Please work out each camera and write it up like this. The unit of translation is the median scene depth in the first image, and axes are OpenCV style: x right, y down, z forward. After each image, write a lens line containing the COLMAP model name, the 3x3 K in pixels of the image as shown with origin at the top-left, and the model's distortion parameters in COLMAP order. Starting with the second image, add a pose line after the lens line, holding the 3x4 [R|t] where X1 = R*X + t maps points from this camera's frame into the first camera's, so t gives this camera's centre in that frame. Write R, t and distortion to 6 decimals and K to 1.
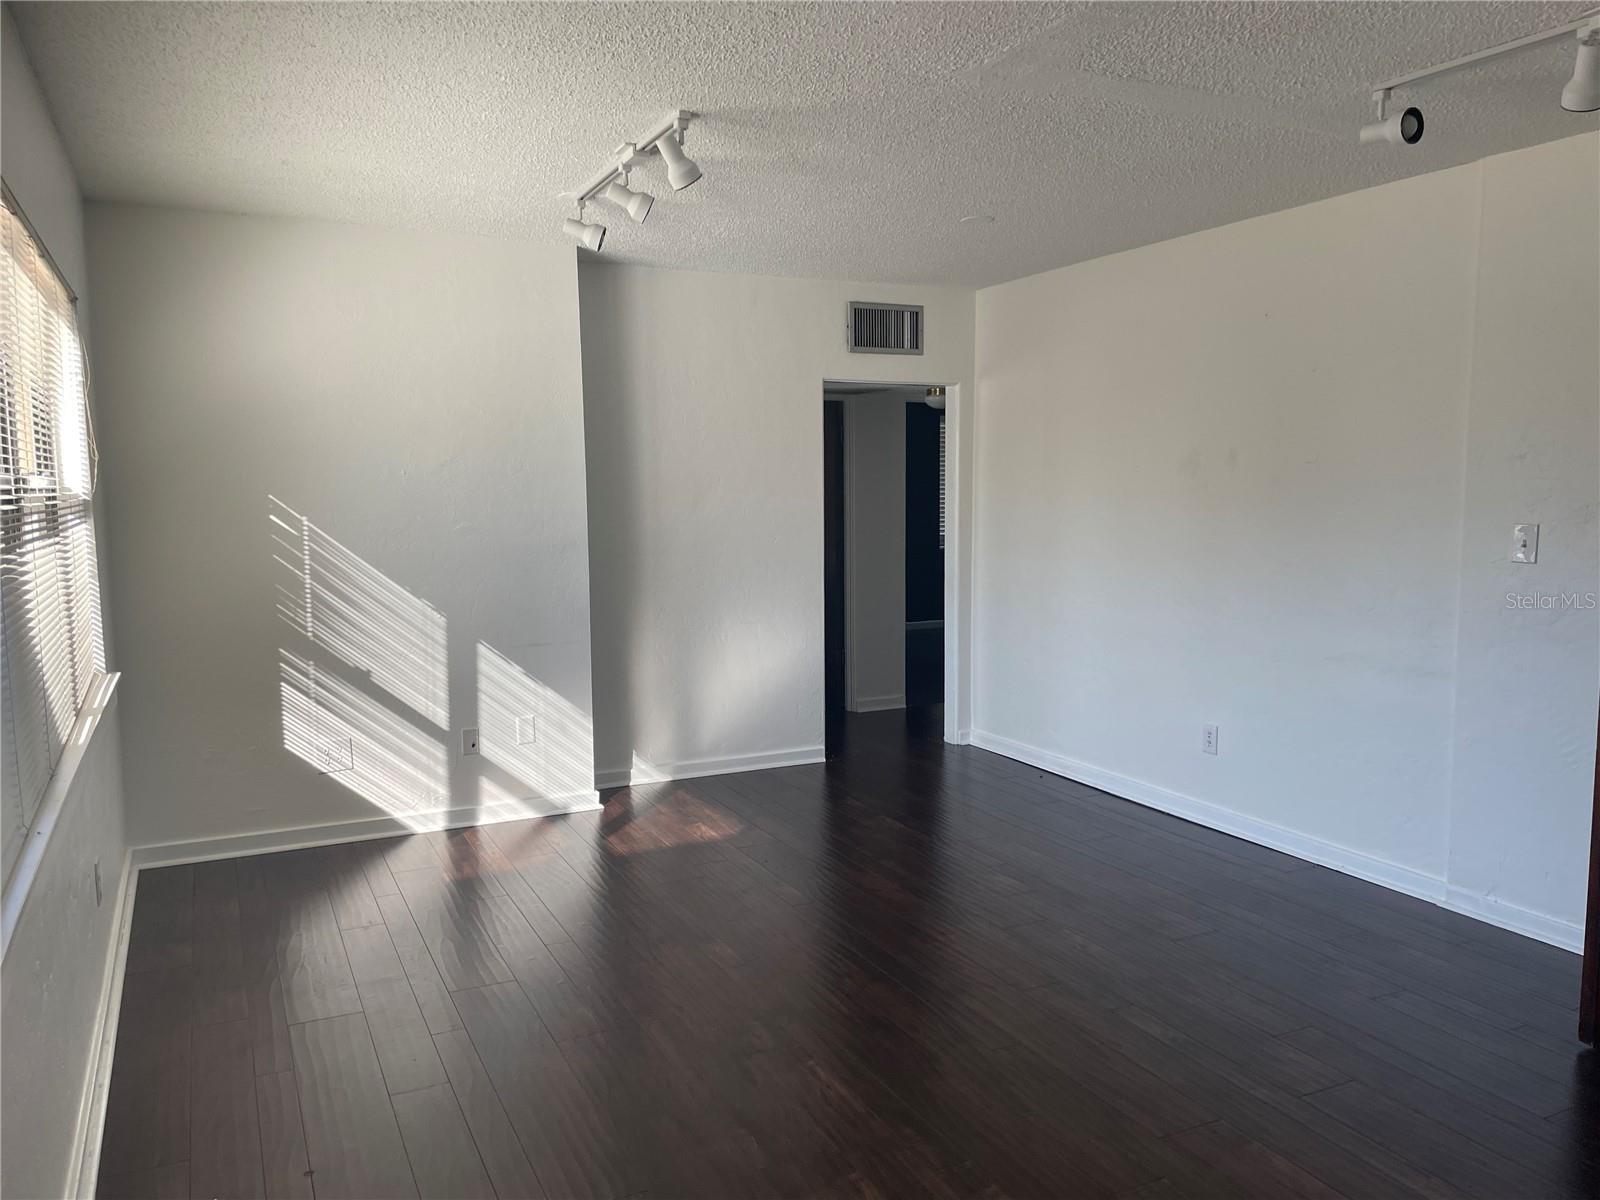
lens RADIAL K [[1201.3, 0, 803.5], [0, 1201.3, 607.6], [0, 0, 1]] dist [0.080714, -0.094861]
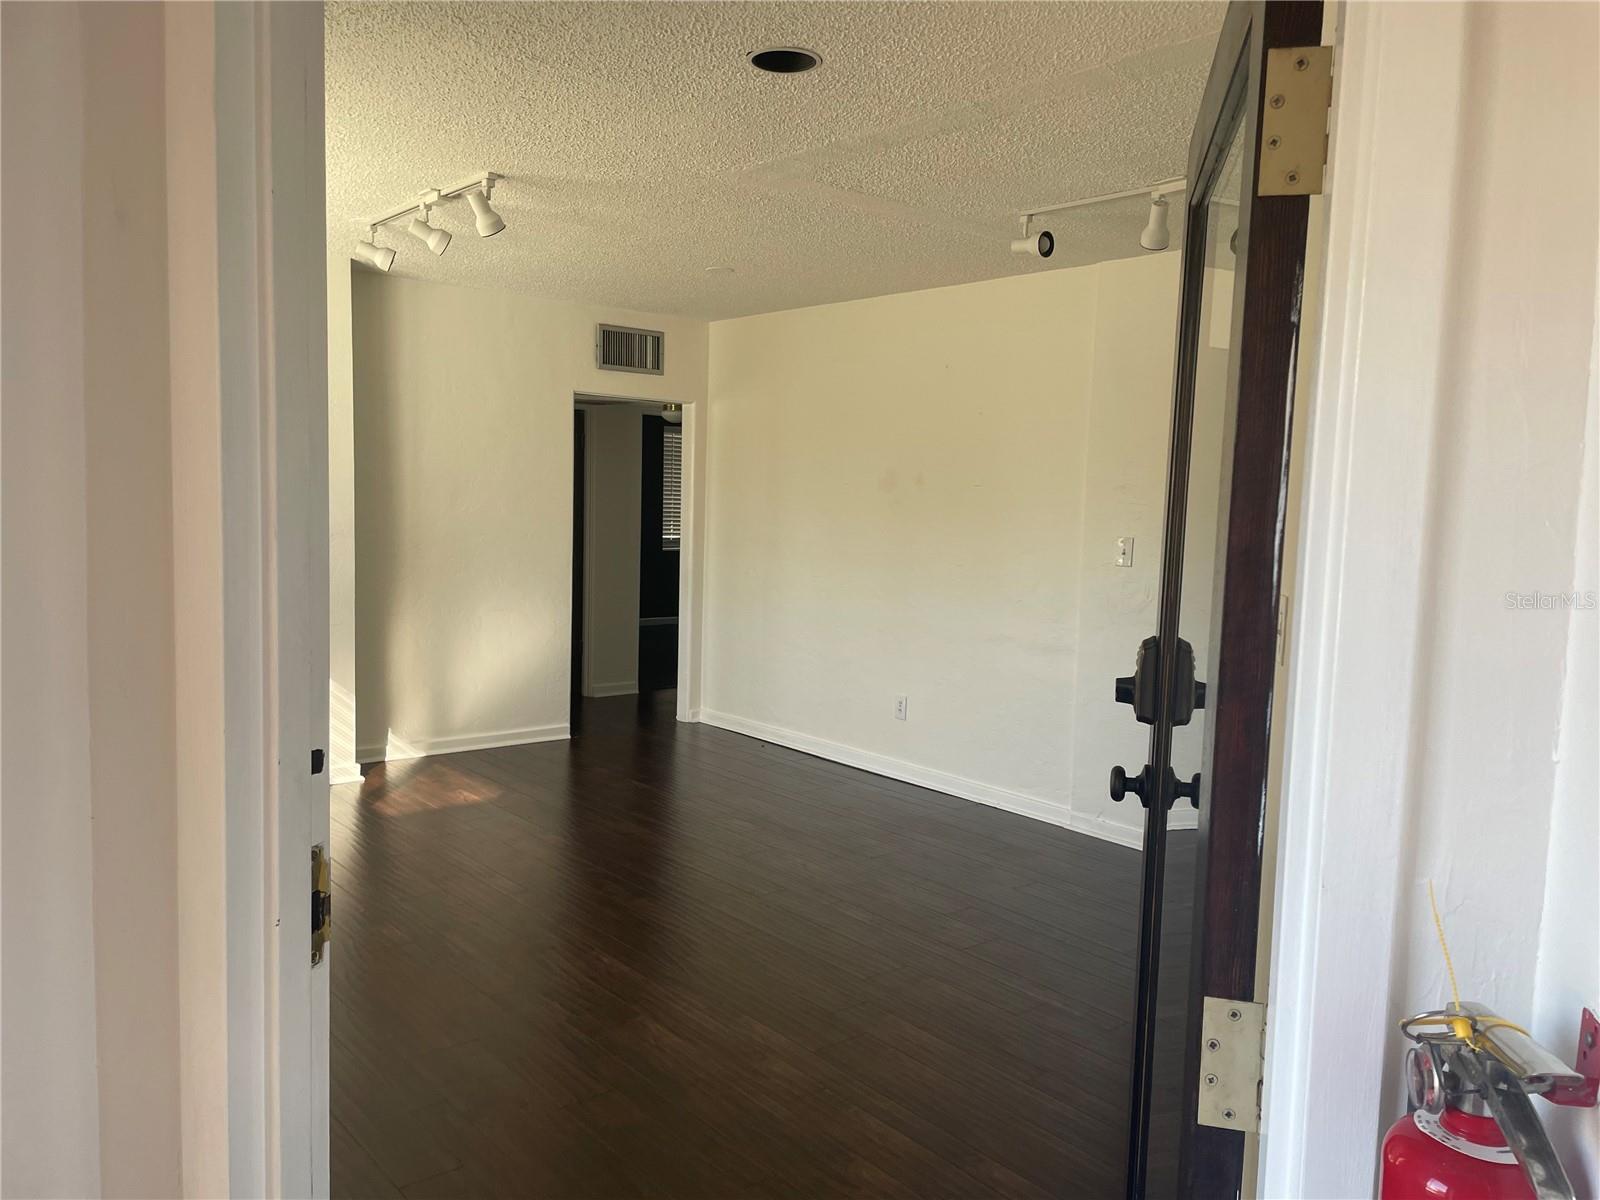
lens RADIAL K [[1201.3, 0, 793.2], [0, 1201.3, 592.1], [0, 0, 1]] dist [0.080714, -0.094861]
pose [[0.972197, 0.017453, 0.233513, -0.048988], [-0.013417, 0.999732, -0.018860, 0.014441], [-0.233780, 0.015203, 0.972171, -0.137475]]
